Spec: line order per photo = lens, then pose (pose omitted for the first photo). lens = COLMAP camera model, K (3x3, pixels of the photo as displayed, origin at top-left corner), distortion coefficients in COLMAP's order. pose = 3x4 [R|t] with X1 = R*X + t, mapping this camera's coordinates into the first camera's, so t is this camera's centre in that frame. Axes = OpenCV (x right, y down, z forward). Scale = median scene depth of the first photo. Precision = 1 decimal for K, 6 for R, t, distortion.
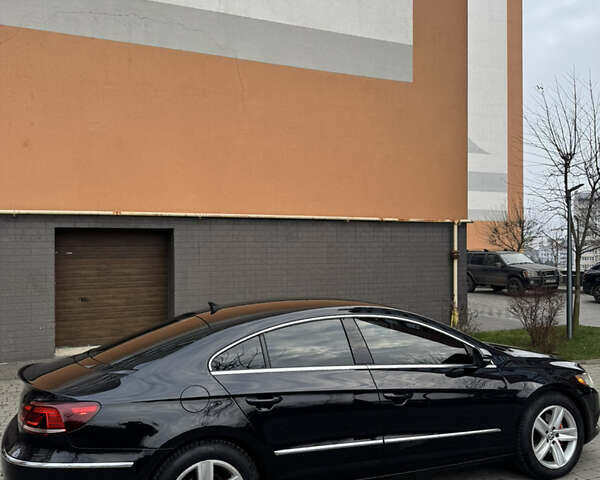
lens RADIAL K [[554.3, 0, 293.2], [0, 554.3, 239.8], [0, 0, 1]] dist [0.120904, -0.201047]
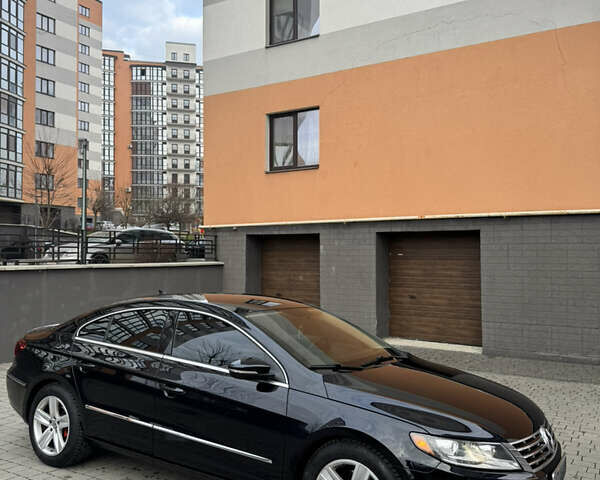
lens RADIAL K [[554.3, 0, 293.2], [0, 554.3, 239.8], [0, 0, 1]] dist [0.120904, -0.201047]
pose [[0.562057, -0.011250, -0.827022, 0.408772], [0.009510, 0.999929, -0.007139, 0.000380], [0.827044, -0.003852, 0.562124, 0.200481]]
